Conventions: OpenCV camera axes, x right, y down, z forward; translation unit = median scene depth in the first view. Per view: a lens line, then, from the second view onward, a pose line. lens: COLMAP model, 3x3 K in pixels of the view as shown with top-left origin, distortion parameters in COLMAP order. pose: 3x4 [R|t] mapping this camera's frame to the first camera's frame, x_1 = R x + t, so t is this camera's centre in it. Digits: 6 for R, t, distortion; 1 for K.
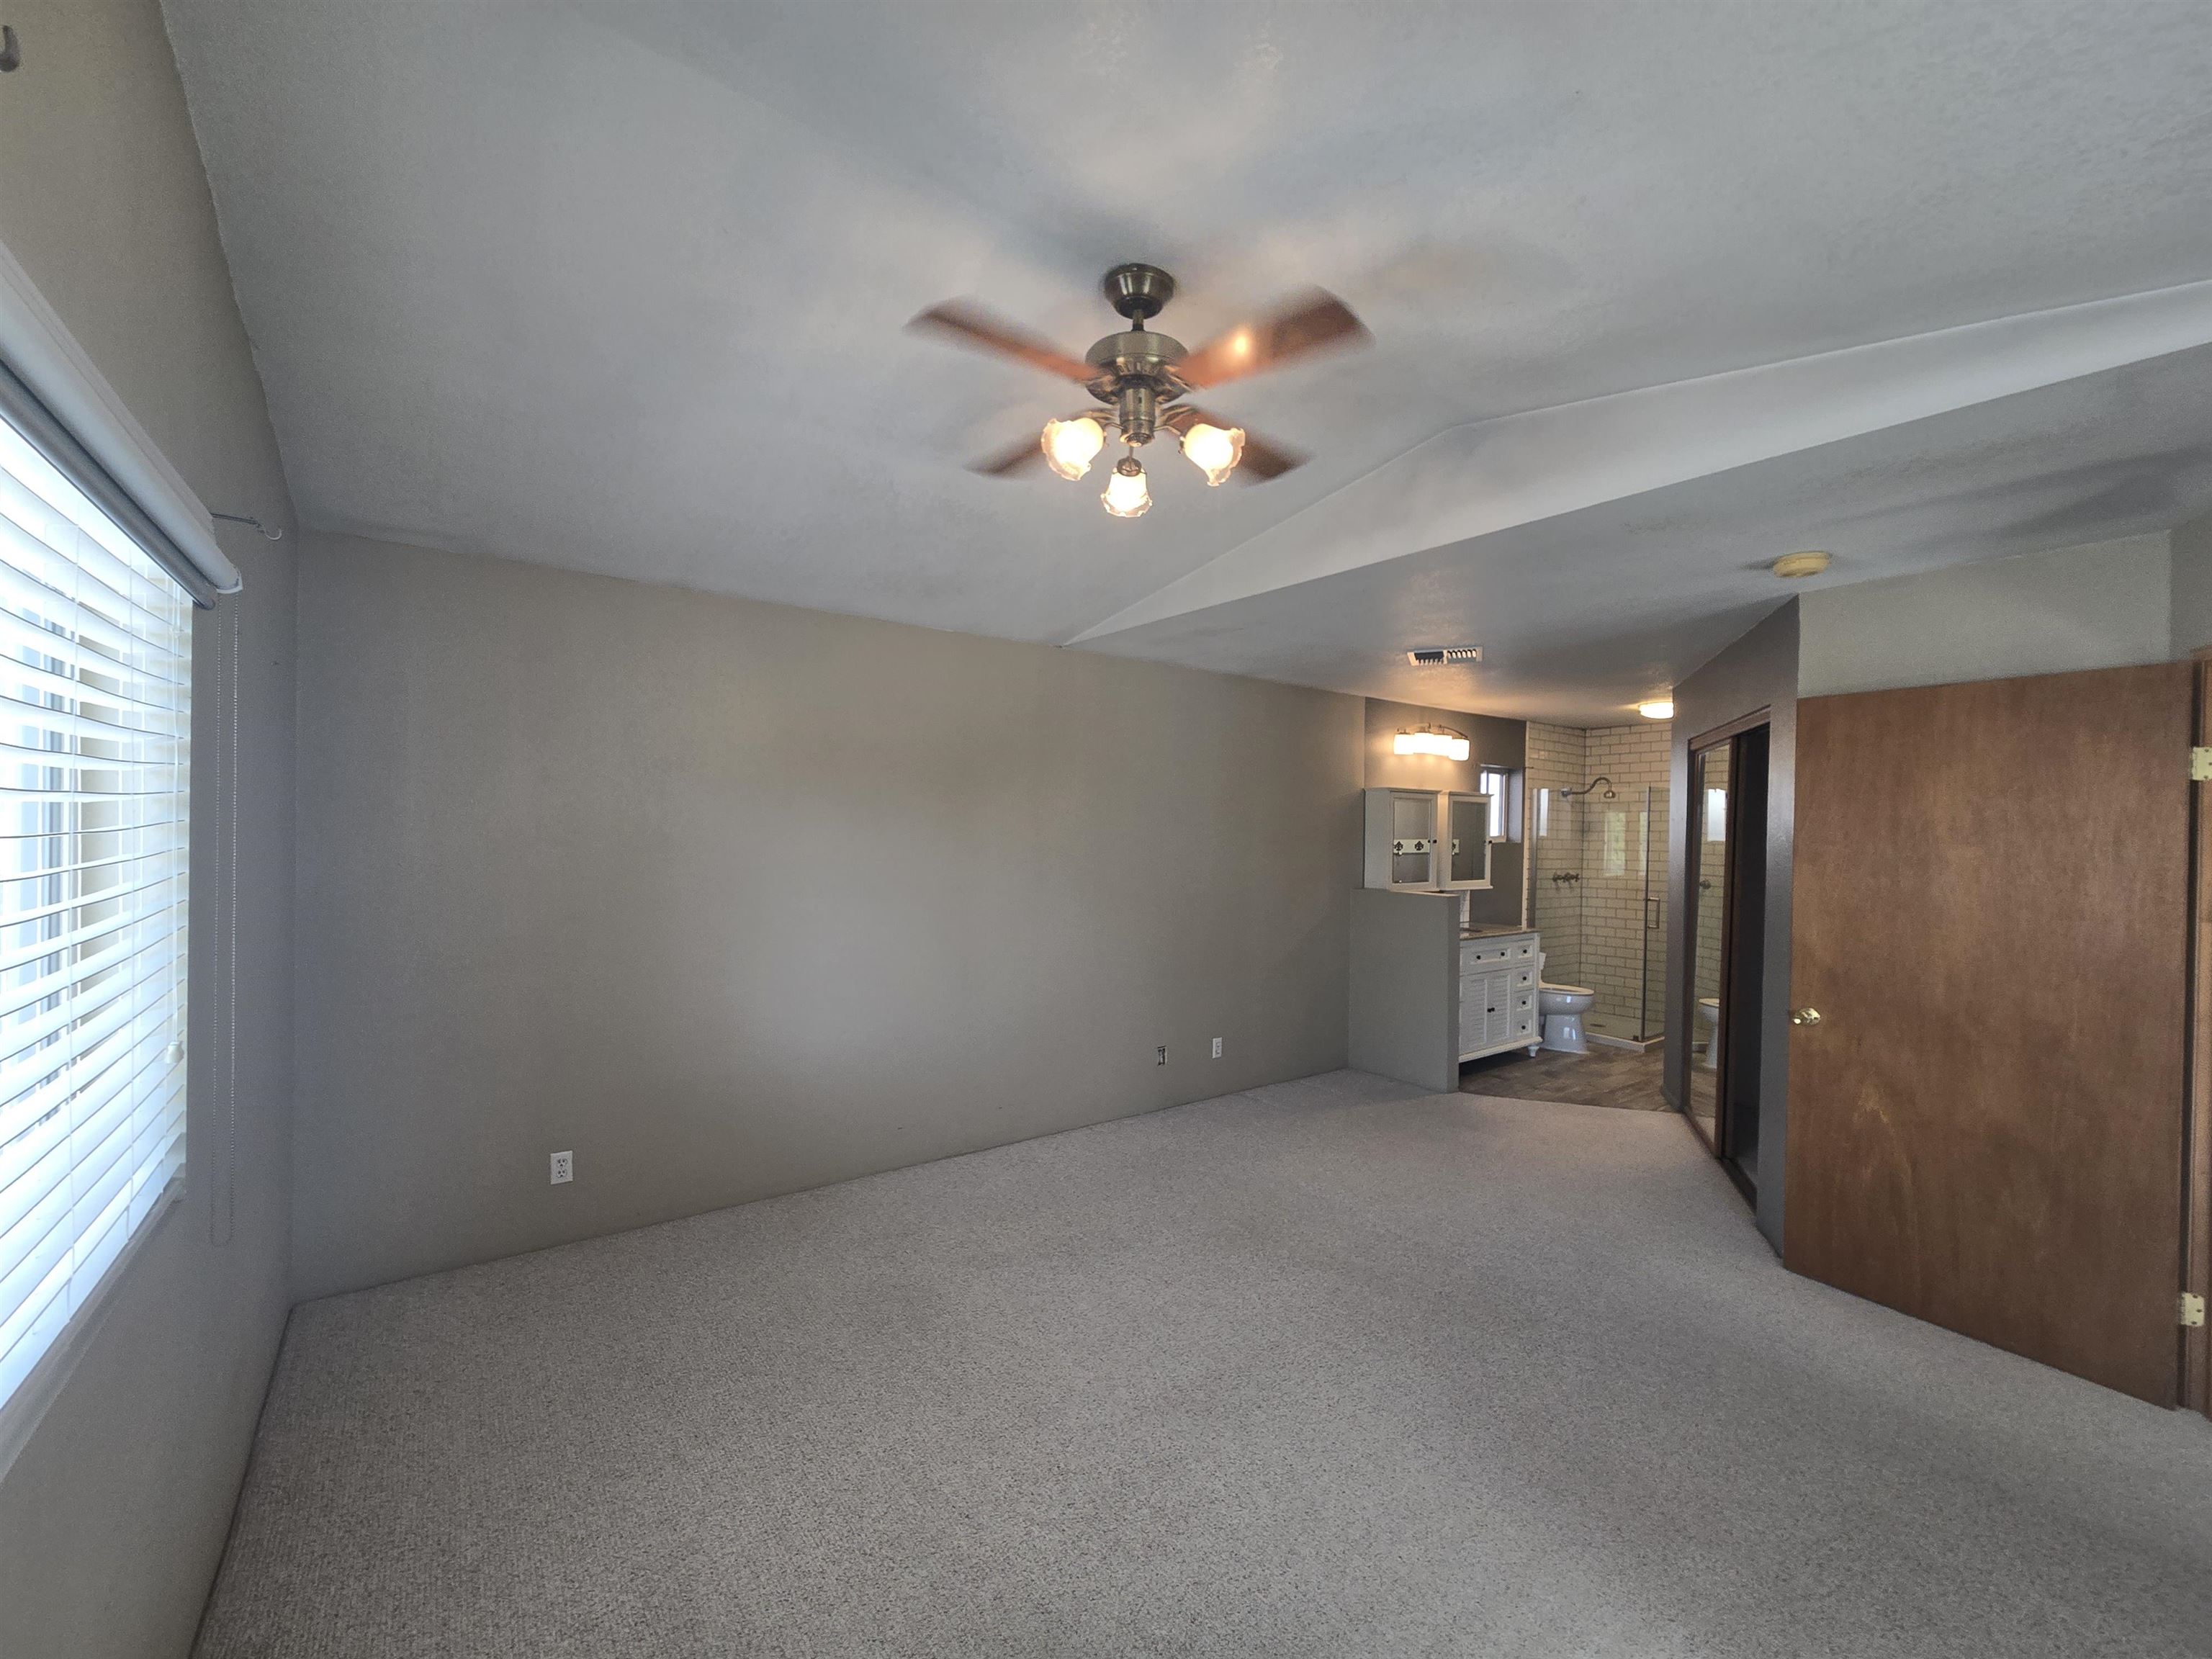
lens RADIAL K [[905.0, 0, 1126.2], [0, 905.0, 817.7], [0, 0, 1]] dist [-0.002010, -0.000039]
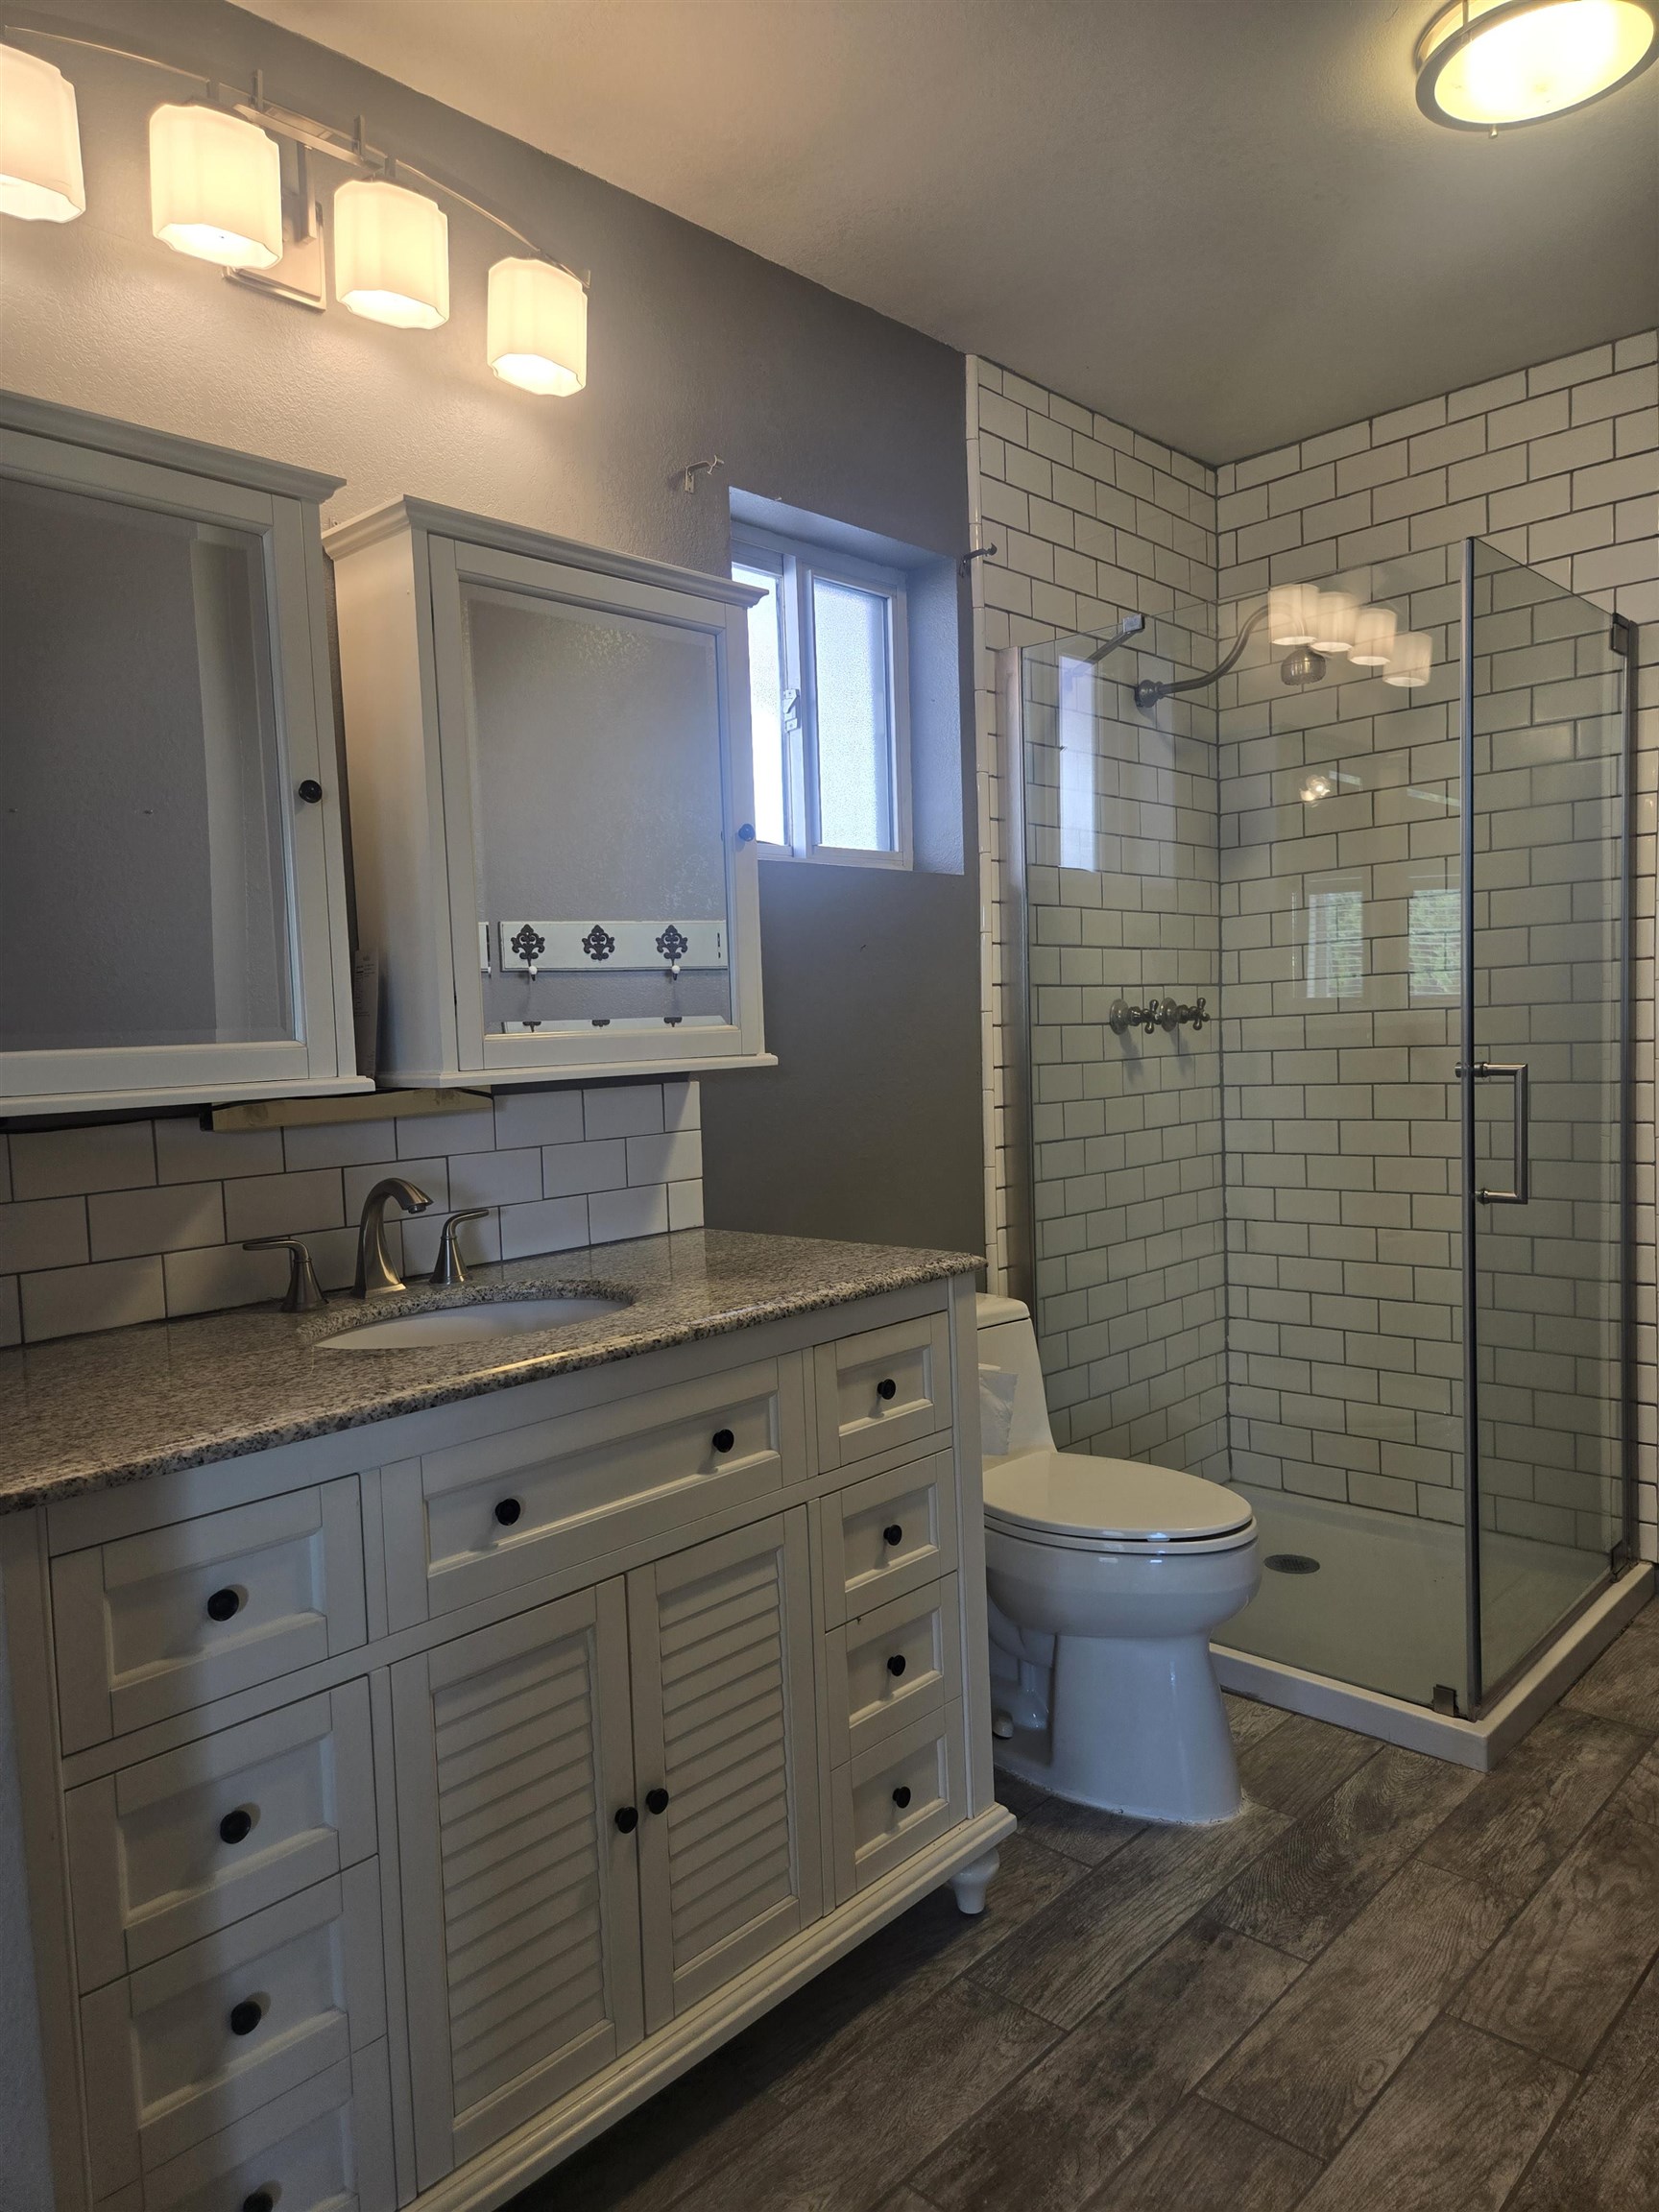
lens RADIAL K [[1467.9, 0, 817.9], [0, 1467.9, 1118.2], [0, 0, 1]] dist [0.040703, -0.000381]
pose [[0.985098, -0.067782, 0.158077, 0.328175], [0.056445, 0.995574, 0.075141, 0.059931], [-0.162470, -0.065098, 0.984564, 0.609551]]
